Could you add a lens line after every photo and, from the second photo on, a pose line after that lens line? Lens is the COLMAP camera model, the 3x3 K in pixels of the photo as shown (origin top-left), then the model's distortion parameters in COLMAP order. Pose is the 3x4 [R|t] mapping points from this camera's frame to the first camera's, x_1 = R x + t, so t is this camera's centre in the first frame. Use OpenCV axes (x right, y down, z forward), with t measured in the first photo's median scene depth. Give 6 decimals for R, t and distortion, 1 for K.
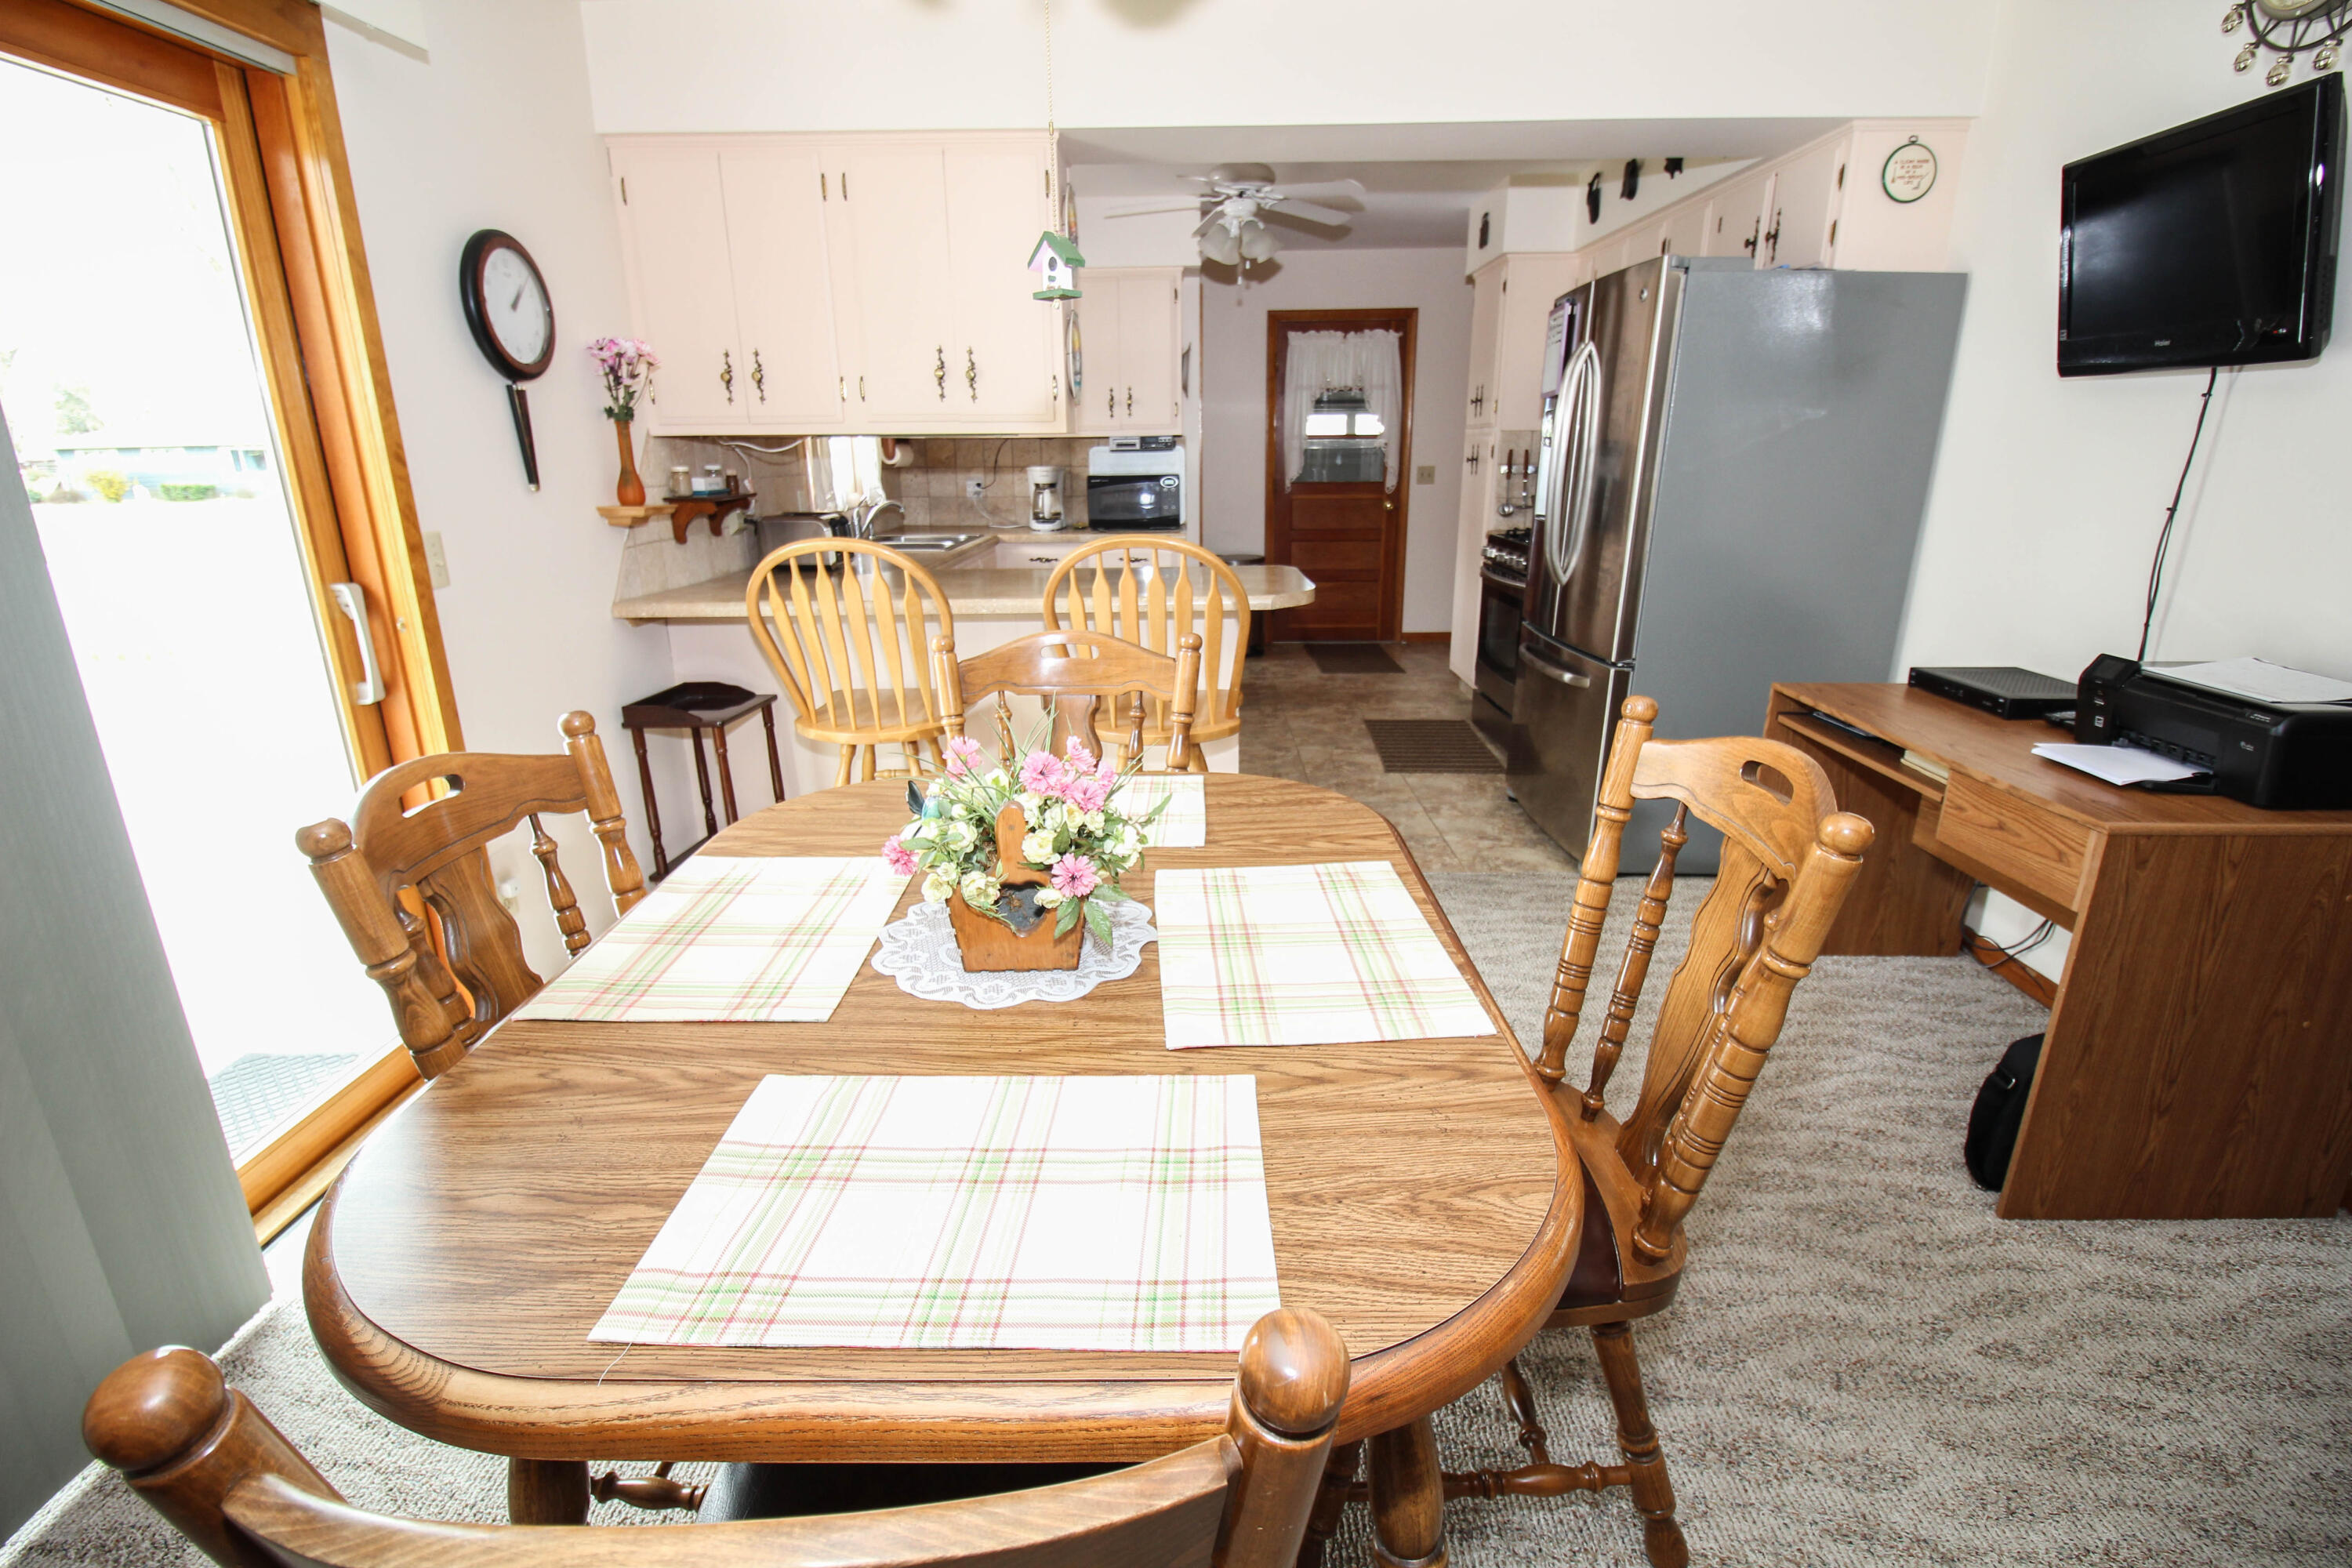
lens RADIAL K [[1091.6, 0, 1162.6], [0, 1091.6, 787.8], [0, 0, 1]] dist [-0.004937, -0.009154]
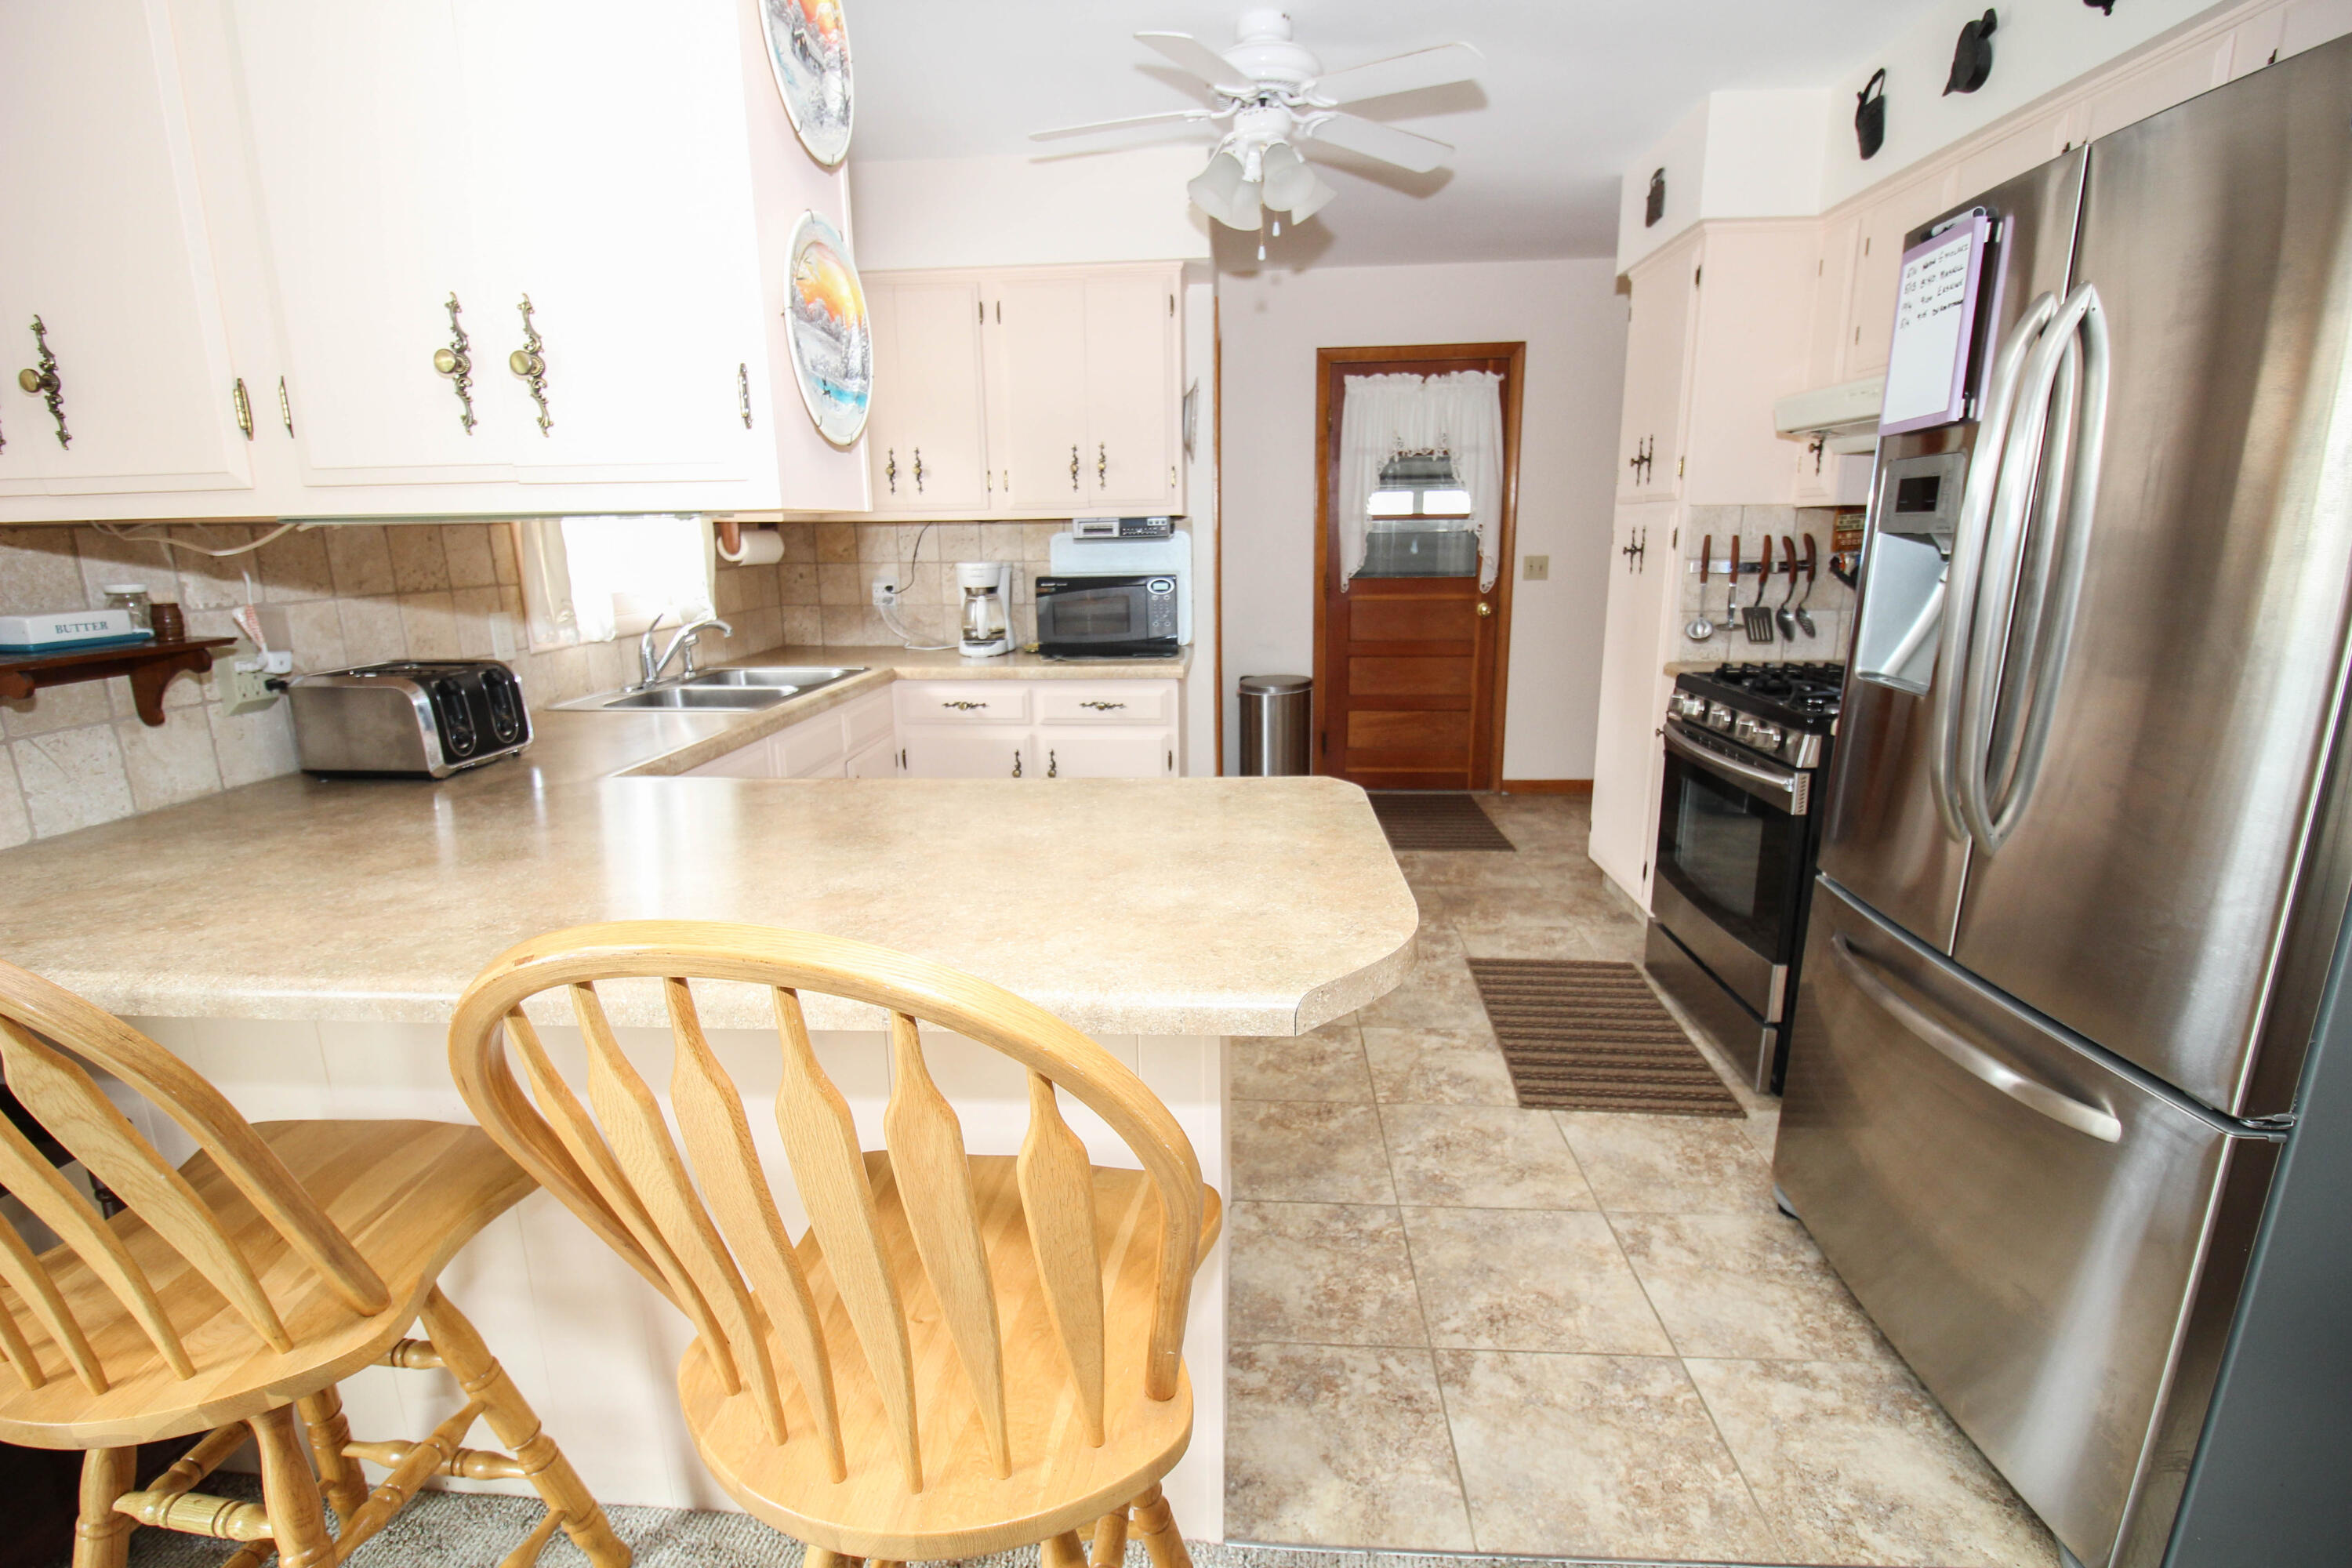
lens RADIAL K [[1091.6, 0, 1165.0], [0, 1091.6, 788.7], [0, 0, 1]] dist [-0.004937, -0.009154]
pose [[0.998767, 0.007394, -0.049097, 0.040437], [-0.010734, 0.997620, -0.068106, -0.113470], [0.048476, 0.068549, 0.996469, 0.353722]]
